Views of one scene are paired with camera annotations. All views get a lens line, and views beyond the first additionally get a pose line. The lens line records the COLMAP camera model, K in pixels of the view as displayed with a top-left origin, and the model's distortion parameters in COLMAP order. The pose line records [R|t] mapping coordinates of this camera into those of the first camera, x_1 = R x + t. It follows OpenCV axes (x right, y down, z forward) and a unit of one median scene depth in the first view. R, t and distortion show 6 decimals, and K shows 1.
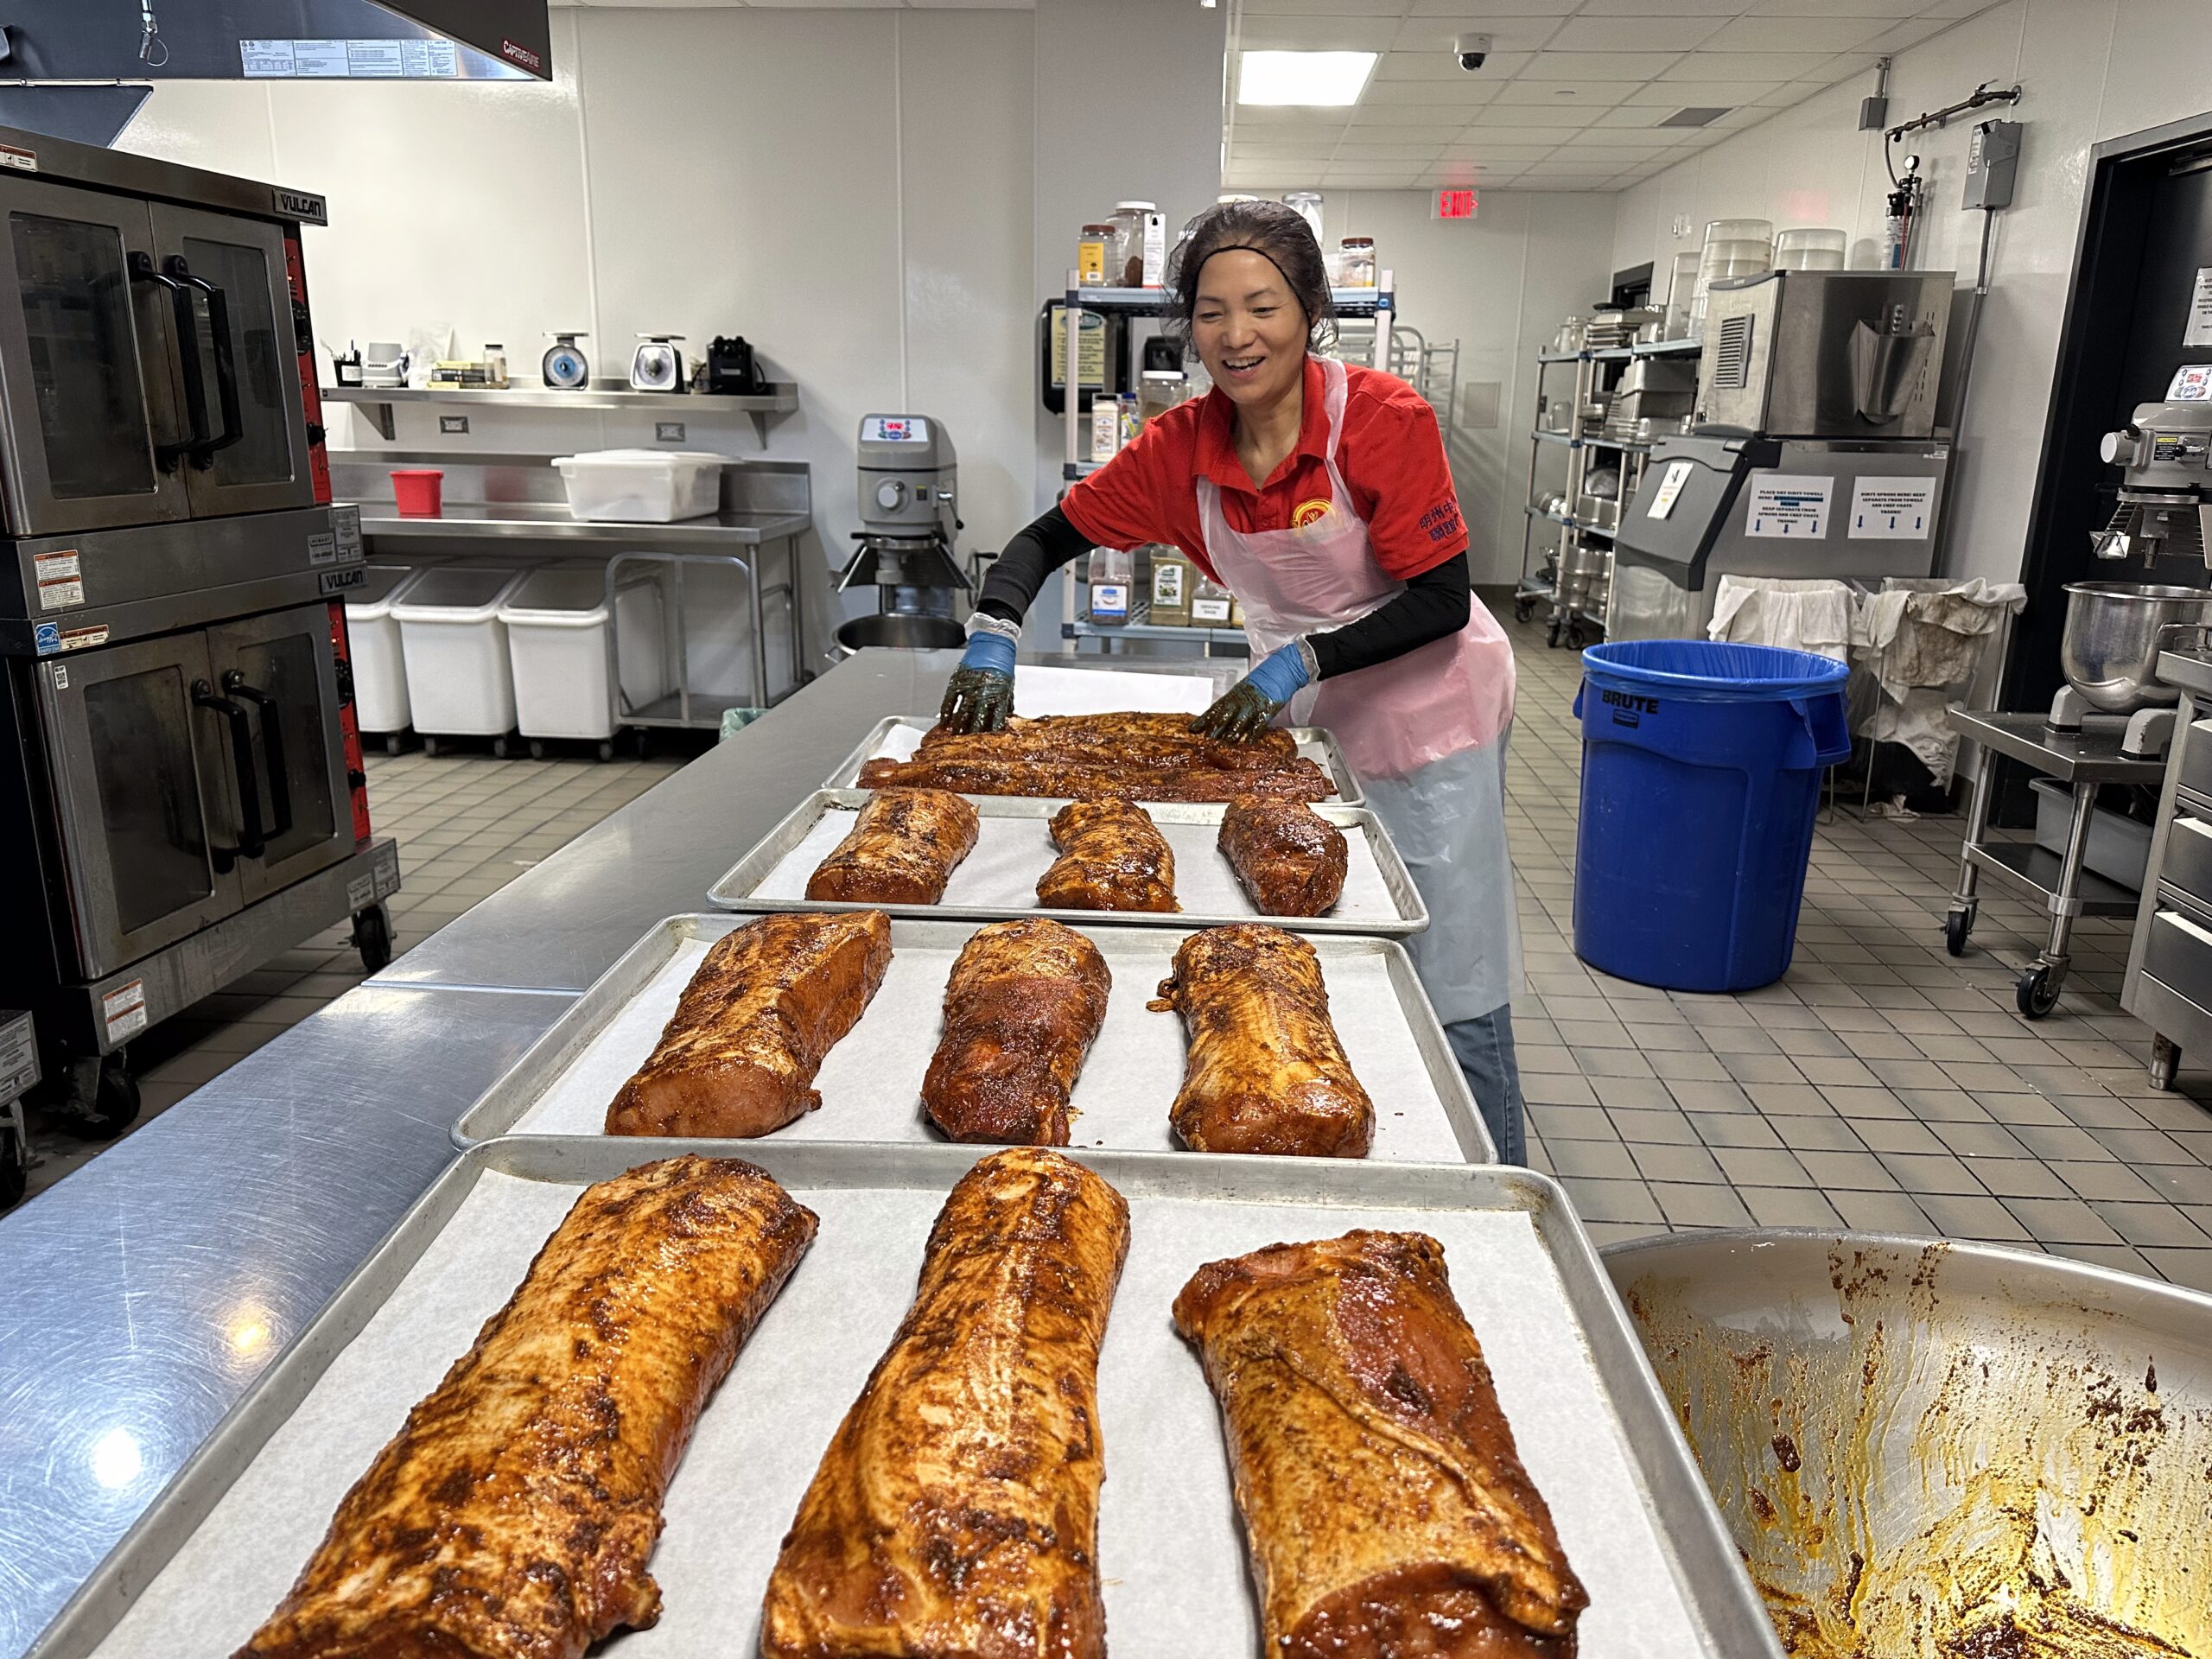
lens RADIAL K [[1548.3, 0, 1106.0], [0, 1548.3, 829.5], [0, 0, 1]] dist [0.066812, -0.101560]
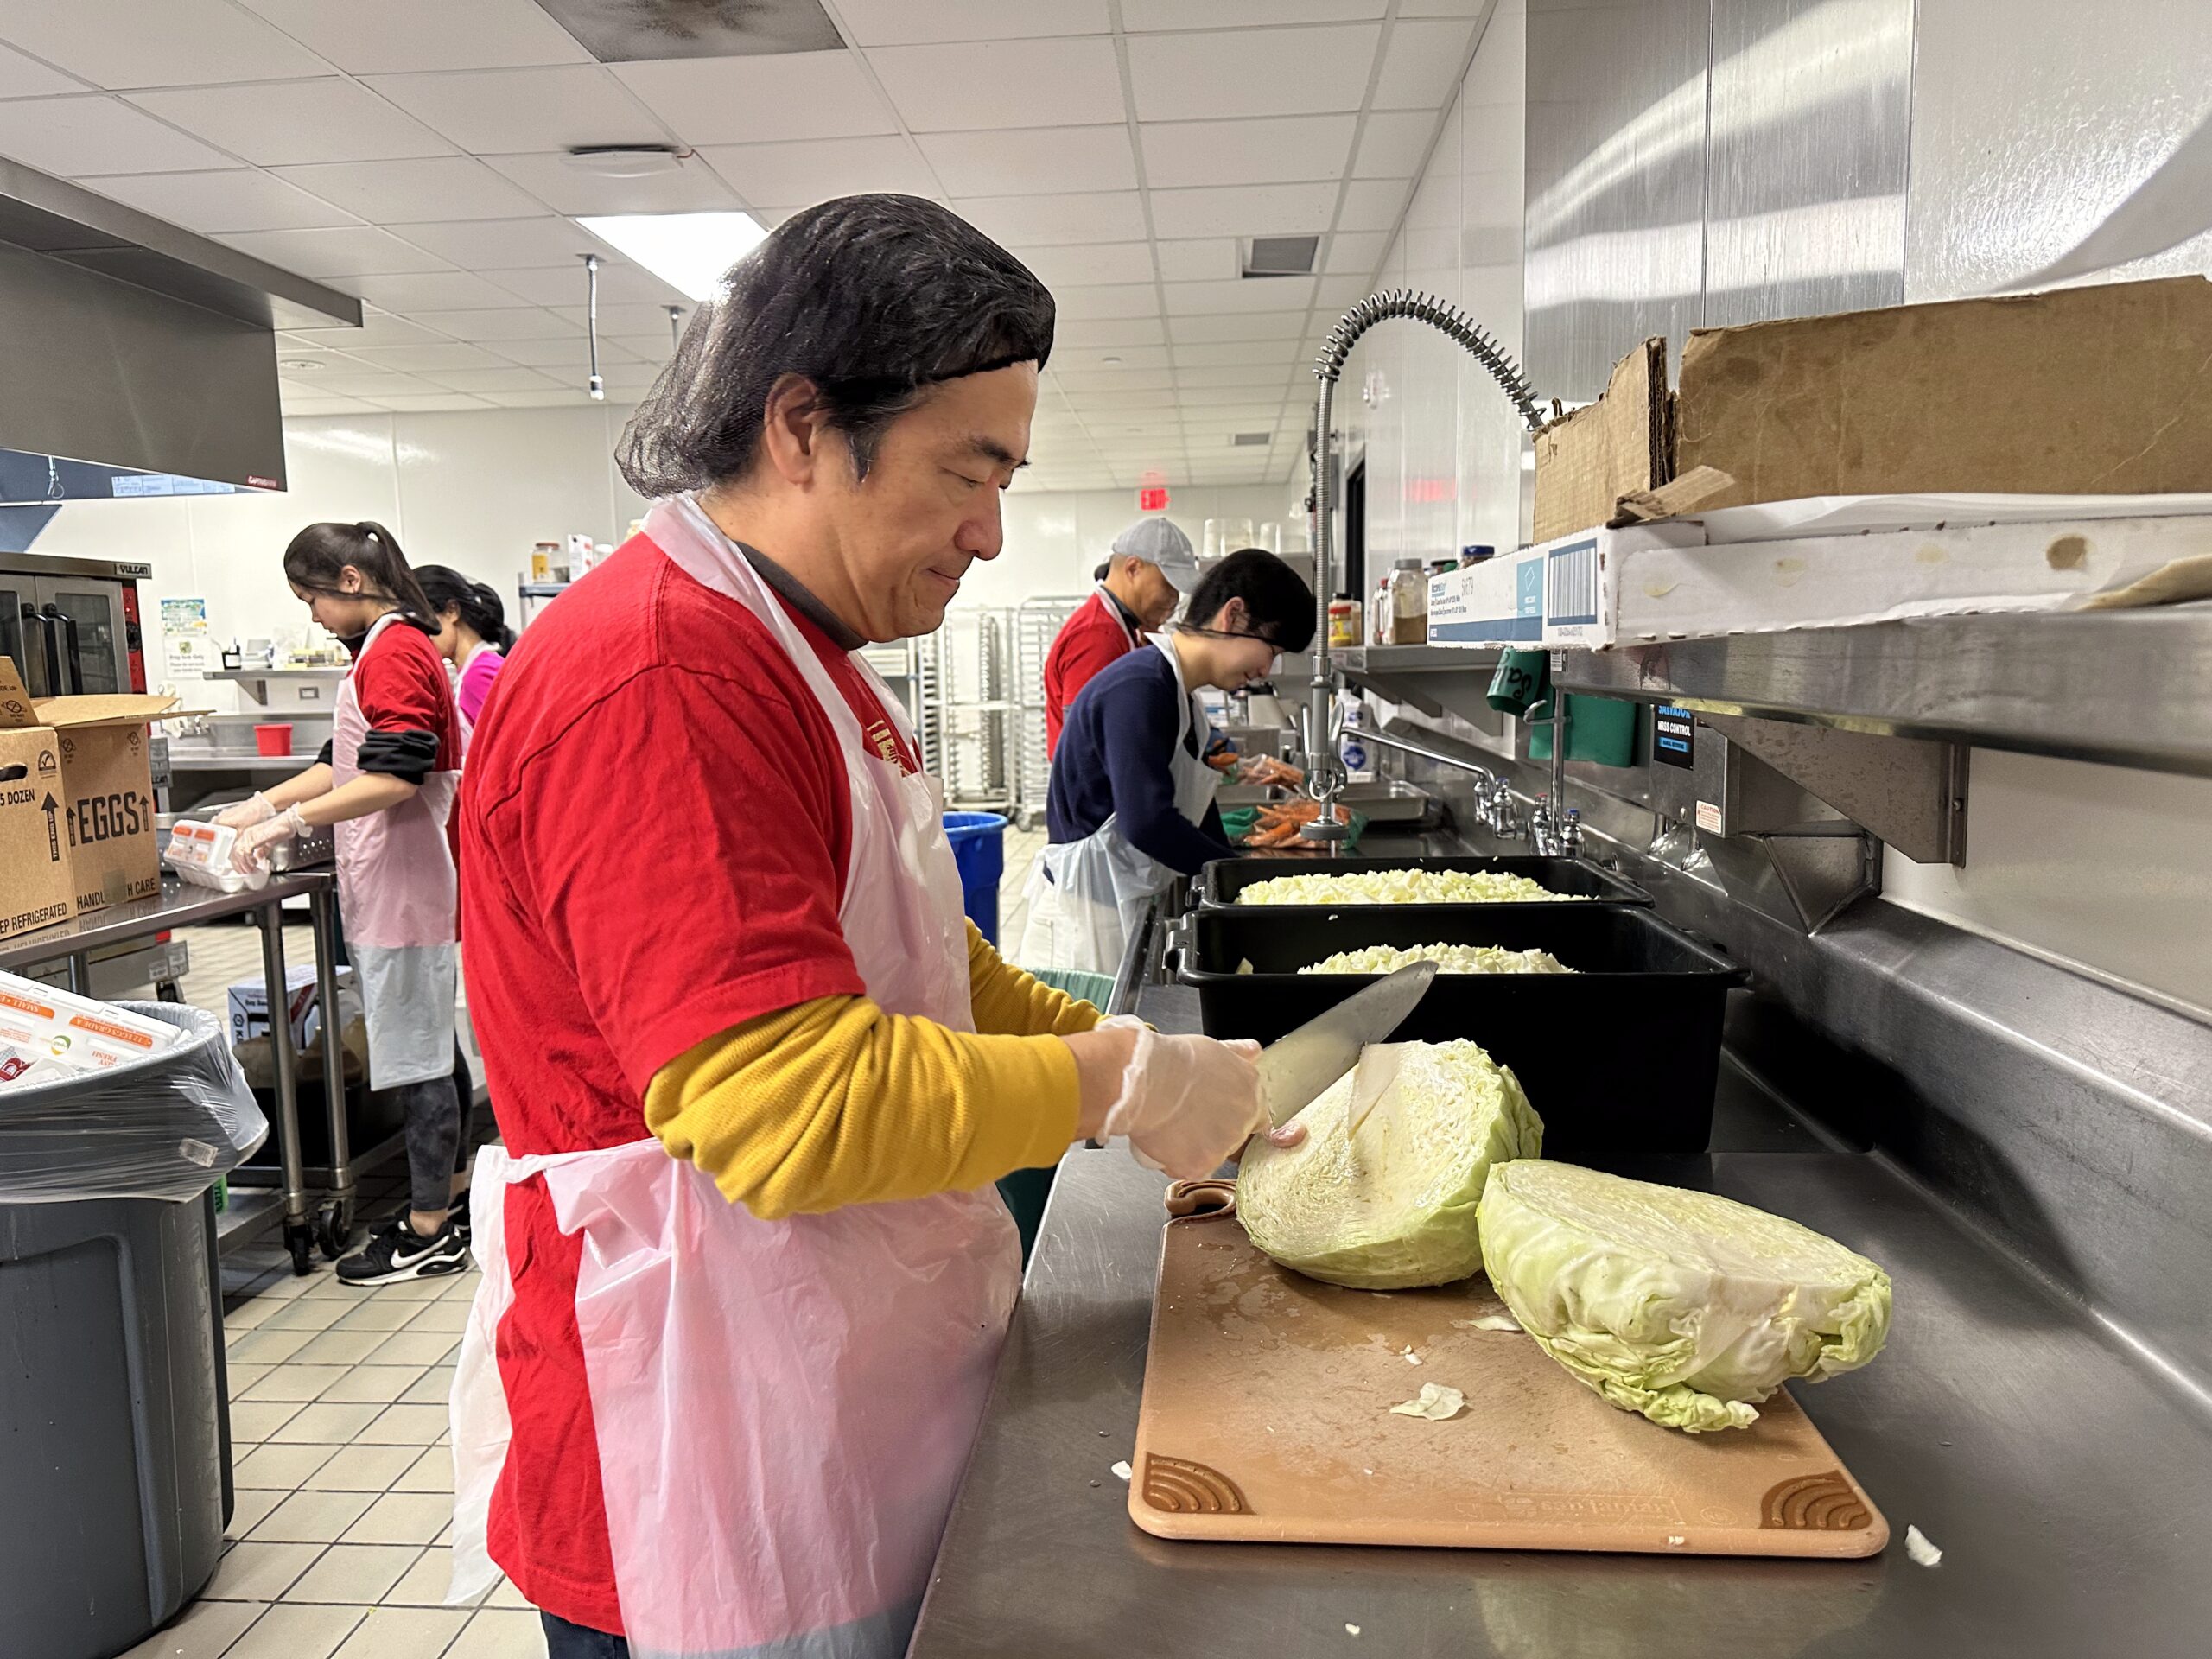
lens RADIAL K [[1548.3, 0, 1106.0], [0, 1548.3, 829.5], [0, 0, 1]] dist [0.066812, -0.101560]
pose [[0.999234, -0.038430, -0.007349, 0.317318], [0.036807, 0.986988, -0.156525, 0.112483], [0.013269, 0.156135, 0.987647, -0.372444]]
